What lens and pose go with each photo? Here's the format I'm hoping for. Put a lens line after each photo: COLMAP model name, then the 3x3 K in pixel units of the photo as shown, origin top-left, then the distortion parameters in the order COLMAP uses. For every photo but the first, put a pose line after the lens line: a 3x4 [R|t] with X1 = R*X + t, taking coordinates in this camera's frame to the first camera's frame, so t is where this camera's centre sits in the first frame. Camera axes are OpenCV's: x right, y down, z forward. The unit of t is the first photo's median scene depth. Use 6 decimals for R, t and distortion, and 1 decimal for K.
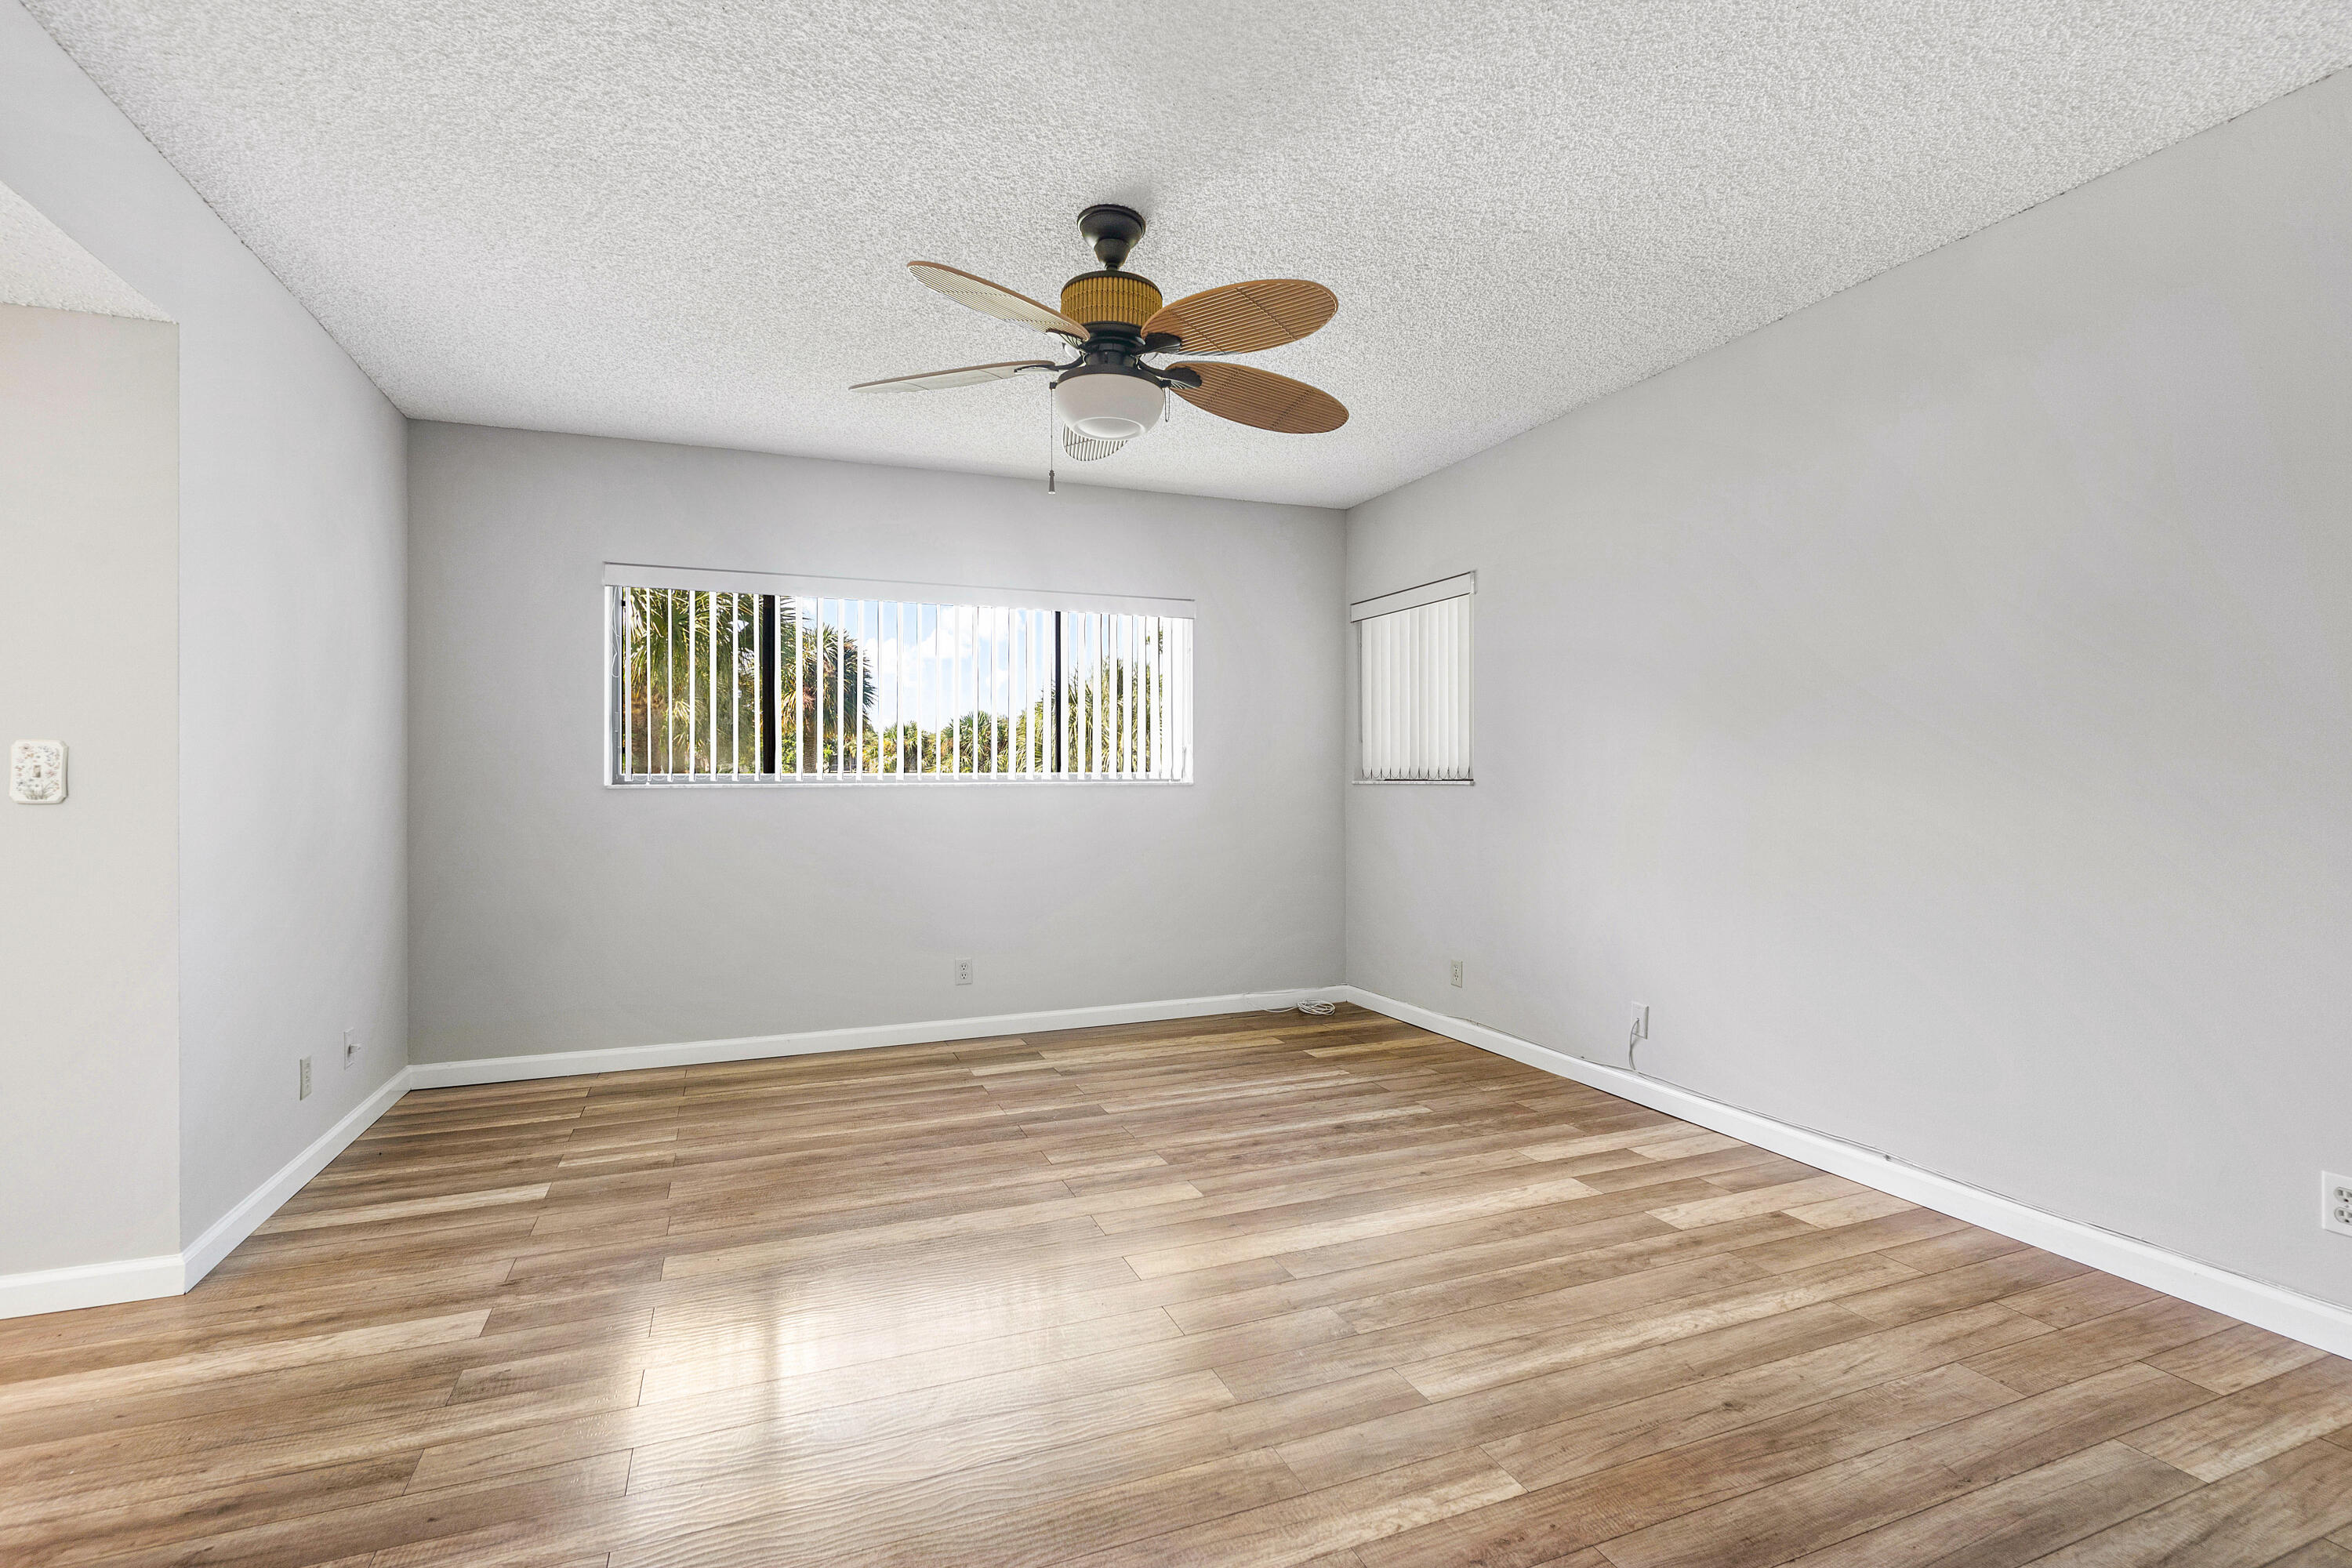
lens RADIAL K [[1030.0, 0, 1170.3], [0, 1030.0, 776.0], [0, 0, 1]] dist [-0.000230, 0.000251]
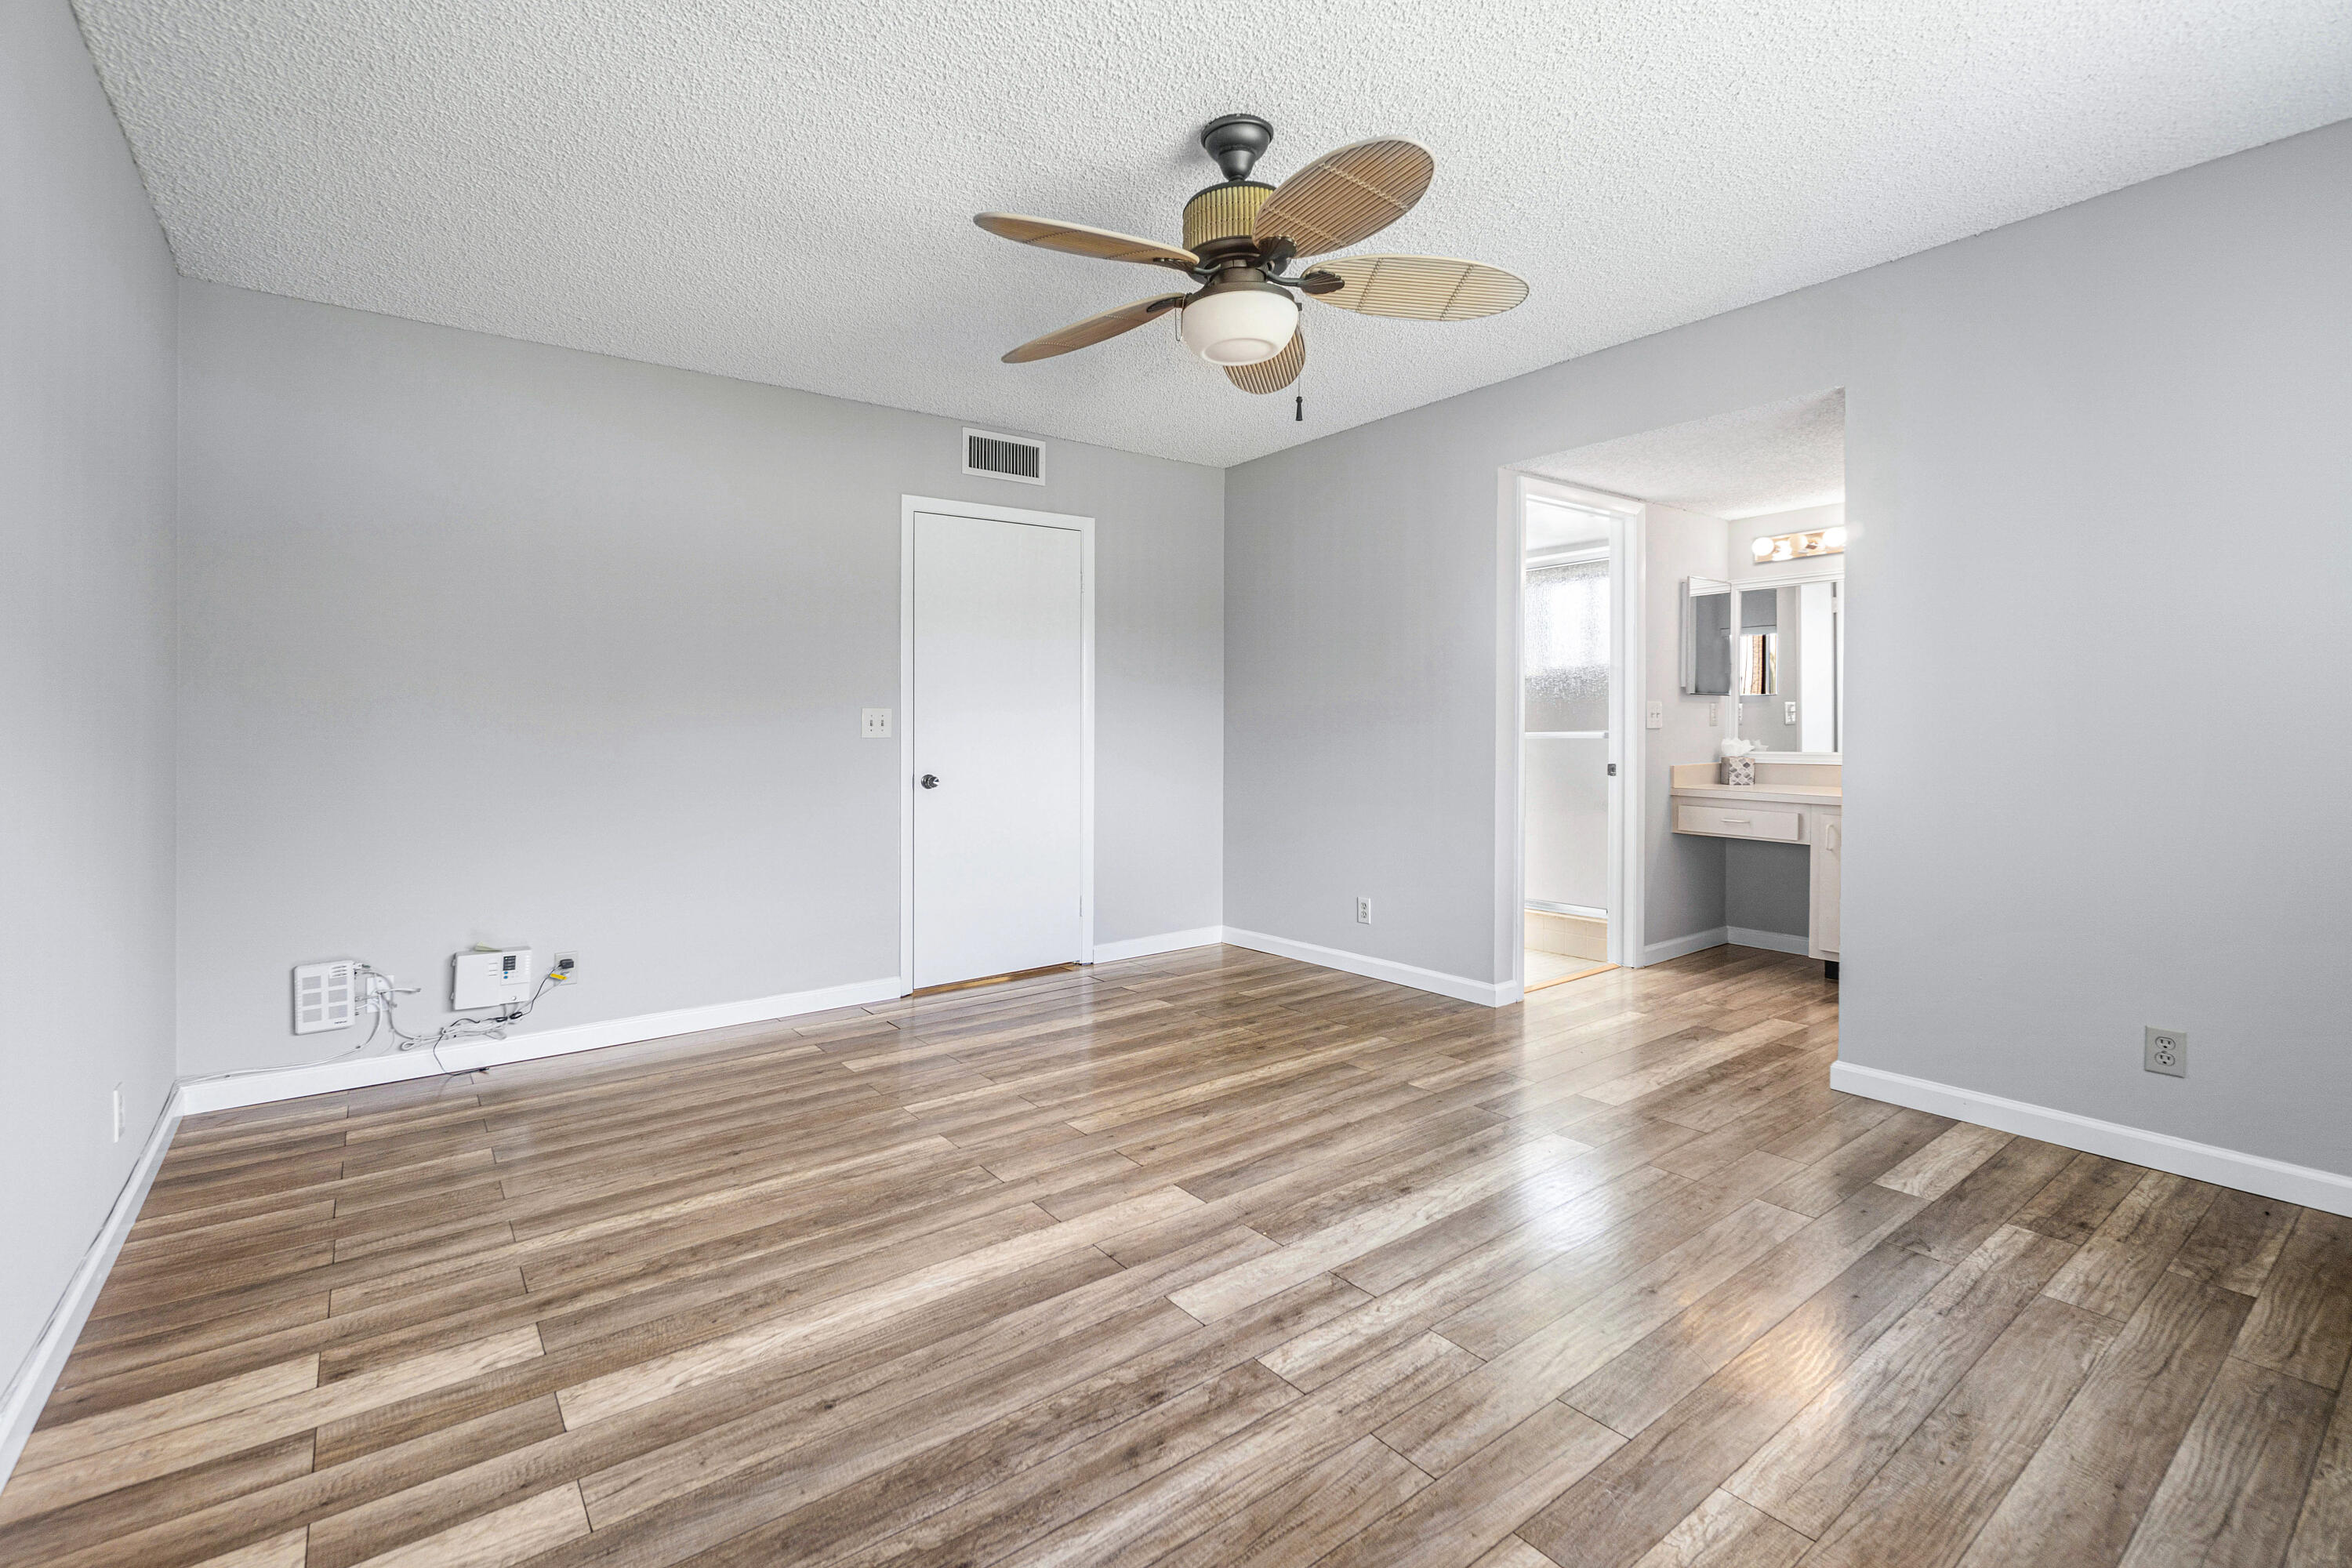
lens RADIAL K [[1030.0, 0, 1170.3], [0, 1030.0, 776.0], [0, 0, 1]] dist [-0.000230, 0.000251]
pose [[-0.958580, 0.026889, -0.283552, 0.249793], [0.014161, 0.998802, 0.046841, 0.004610], [0.284472, 0.040885, -0.957812, 1.848770]]
